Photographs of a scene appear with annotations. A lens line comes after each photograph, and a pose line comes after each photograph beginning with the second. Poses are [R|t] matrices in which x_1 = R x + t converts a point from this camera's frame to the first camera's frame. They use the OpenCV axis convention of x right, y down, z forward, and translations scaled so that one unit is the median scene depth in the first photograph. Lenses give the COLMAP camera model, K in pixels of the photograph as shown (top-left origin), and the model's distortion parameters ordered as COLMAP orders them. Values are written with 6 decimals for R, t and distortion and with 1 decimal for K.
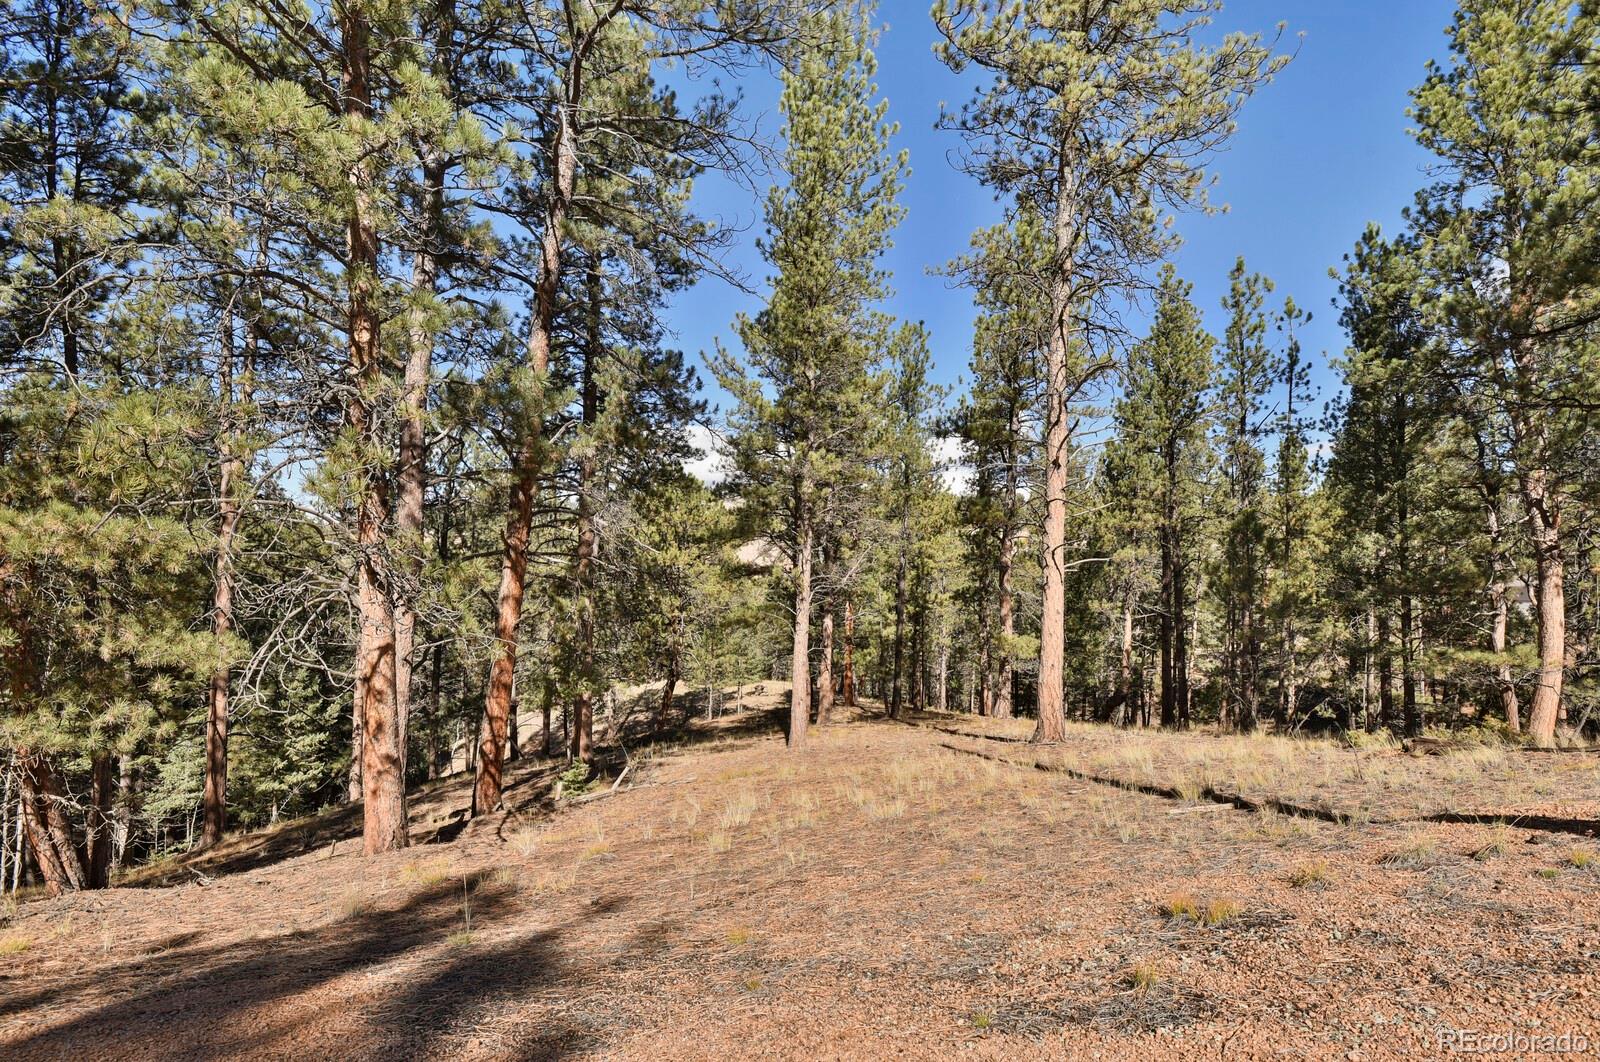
lens RADIAL K [[774.8, 0, 805.1], [0, 774.8, 538.1], [0, 0, 1]] dist [-0.024033, -0.004532]
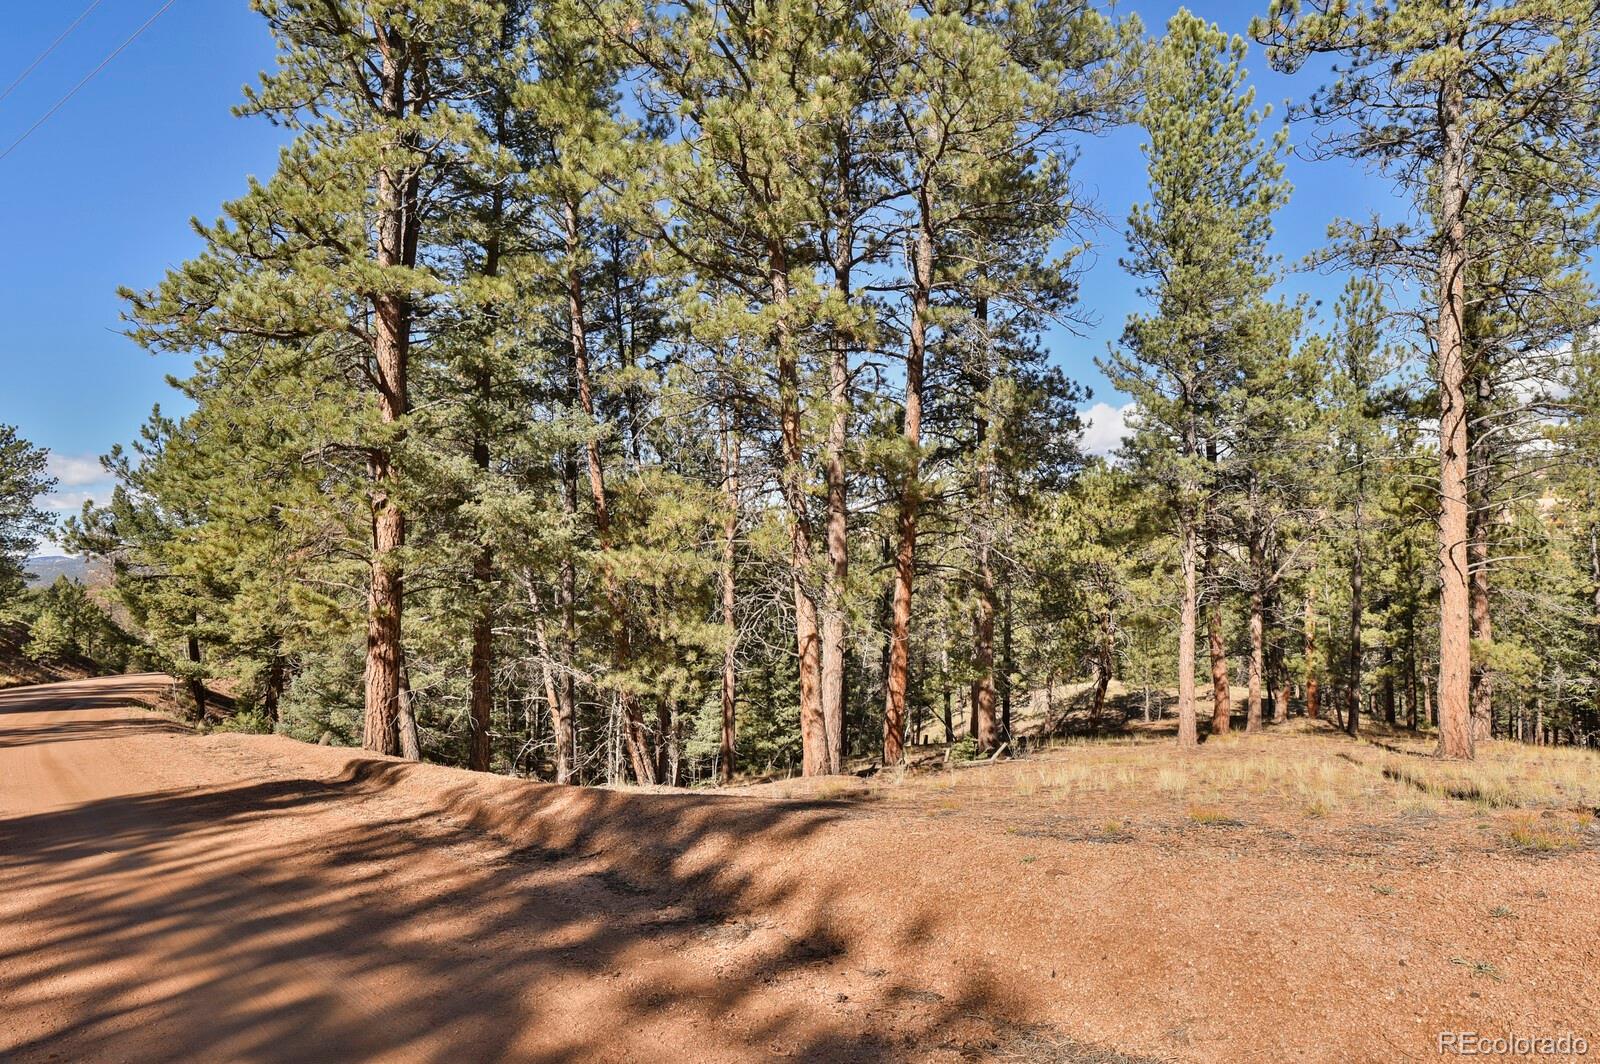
lens RADIAL K [[774.8, 0, 803.0], [0, 774.8, 534.8], [0, 0, 1]] dist [-0.024033, -0.004532]
pose [[0.846813, -0.040790, -0.530324, 0.141305], [0.041371, 0.999086, -0.010784, -0.021948], [0.530279, -0.012808, 0.847726, -0.158188]]
